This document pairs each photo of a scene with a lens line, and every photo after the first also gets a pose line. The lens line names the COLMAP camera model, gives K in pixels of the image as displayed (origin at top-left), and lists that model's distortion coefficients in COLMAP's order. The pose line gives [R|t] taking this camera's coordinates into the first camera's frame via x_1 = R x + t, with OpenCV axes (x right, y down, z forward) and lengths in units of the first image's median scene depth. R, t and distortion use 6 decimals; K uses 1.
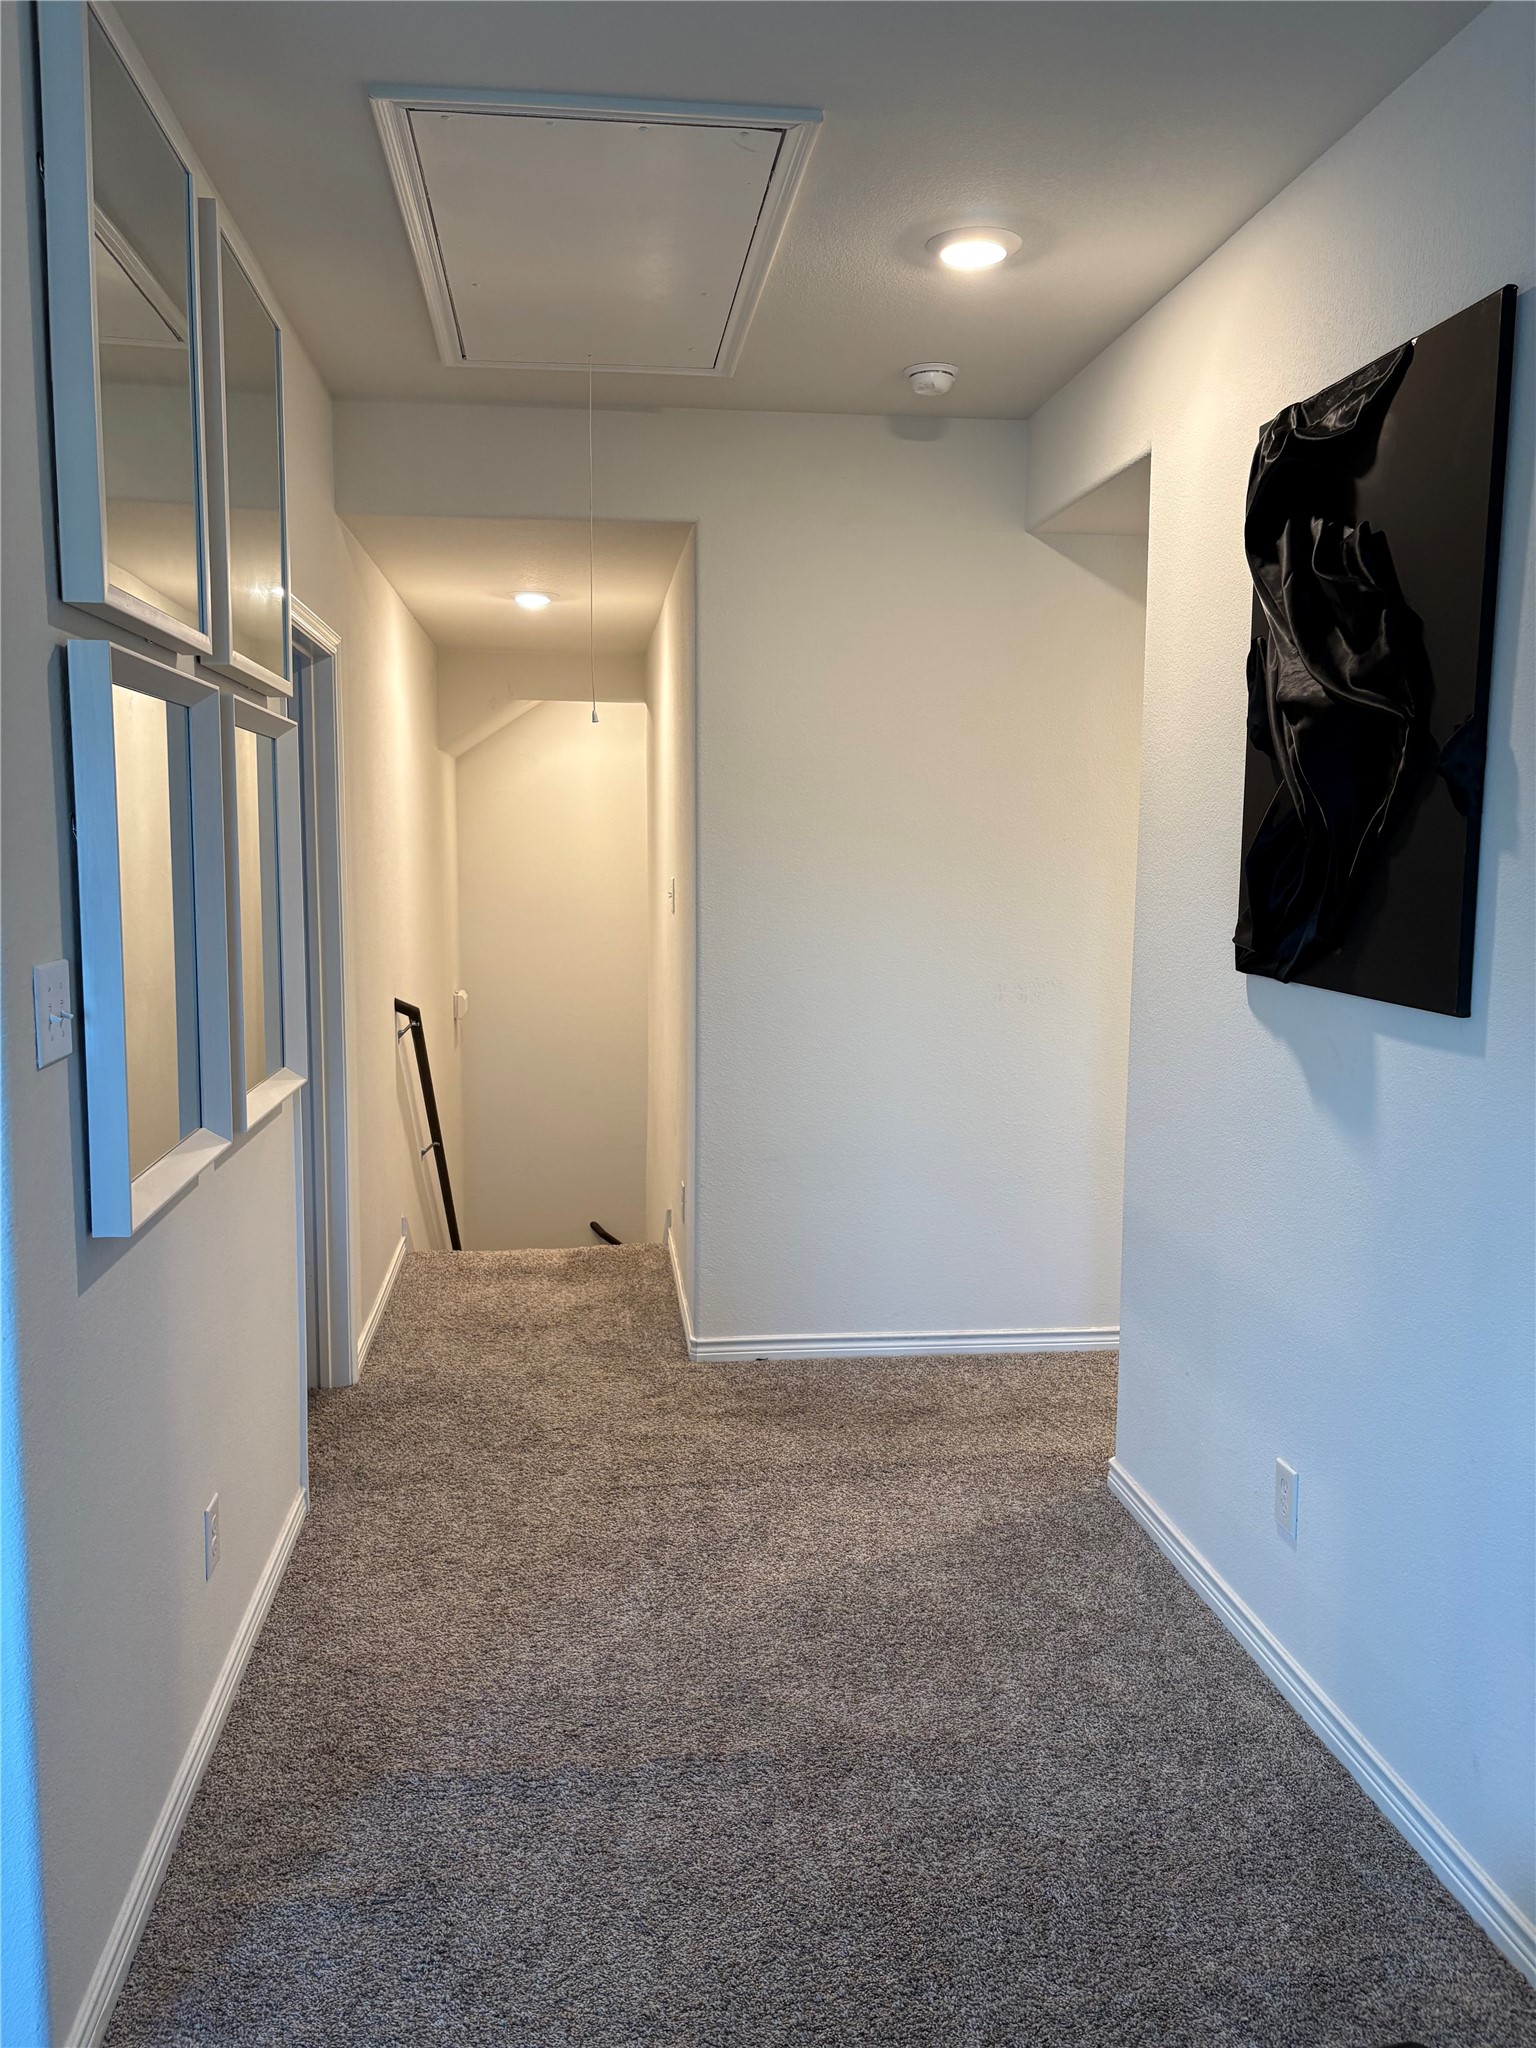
lens RADIAL K [[1539.9, 0, 761.3], [0, 1539.9, 1026.2], [0, 0, 1]] dist [0.005313, -0.013343]
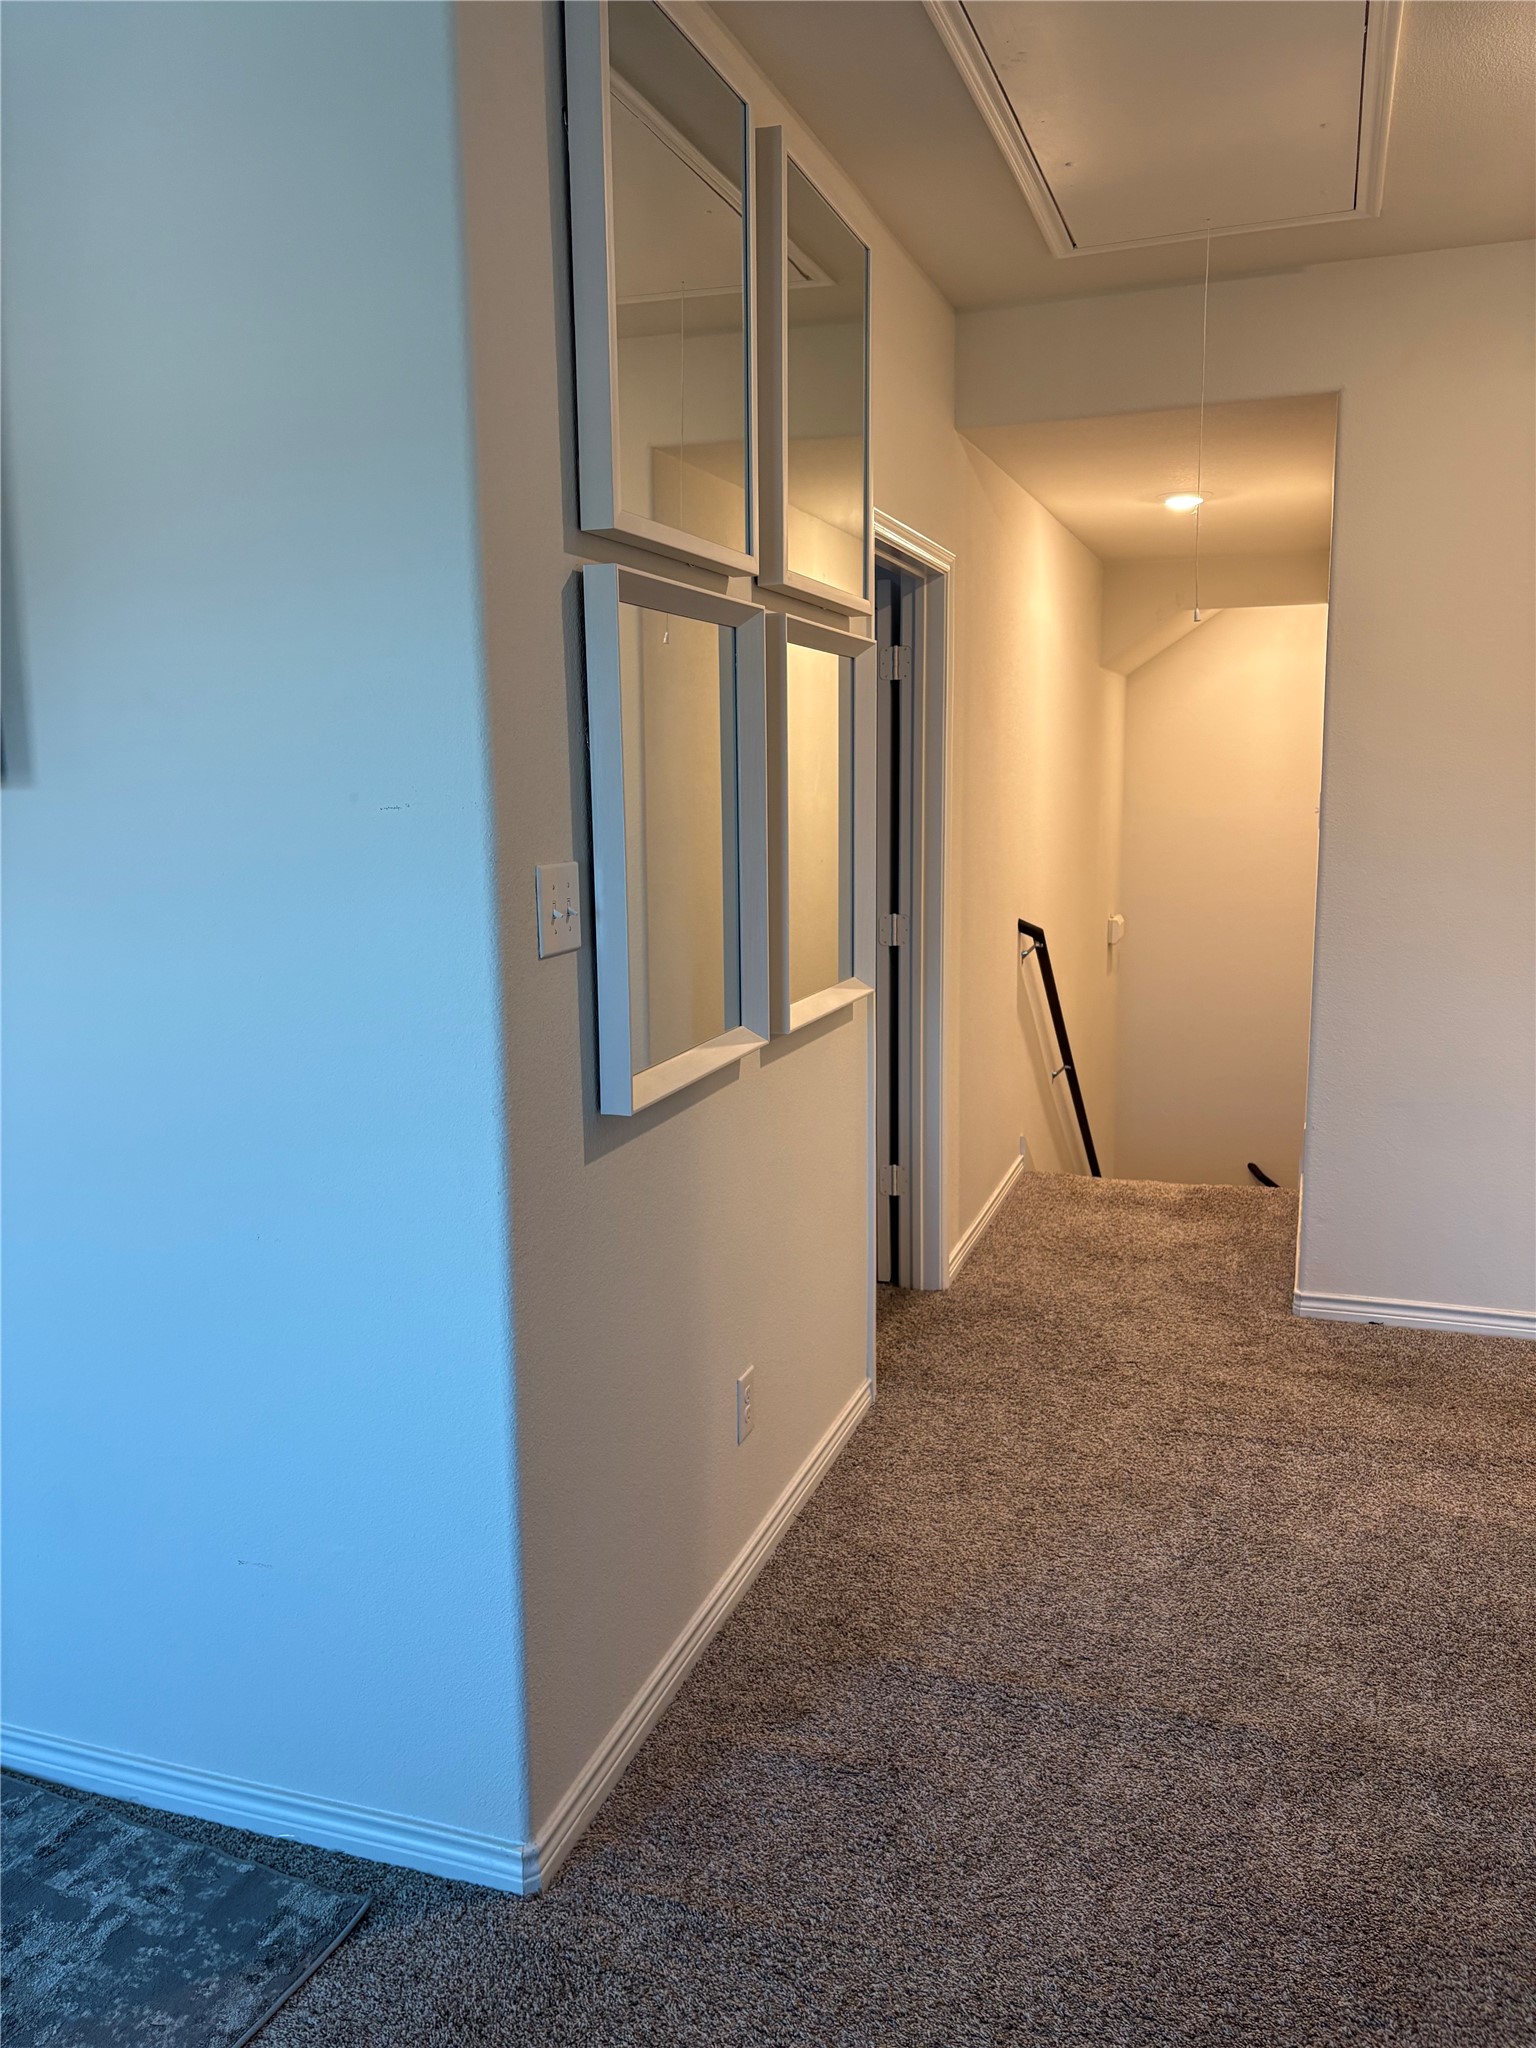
lens RADIAL K [[1533.9, 0, 760.5], [0, 1533.9, 1034.2], [0, 0, 1]] dist [0.033113, -0.056992]
pose [[0.895438, 0.055994, -0.441652, 0.107021], [-0.033716, 0.997739, 0.058139, 0.008188], [0.443909, -0.037169, 0.895301, 0.045944]]
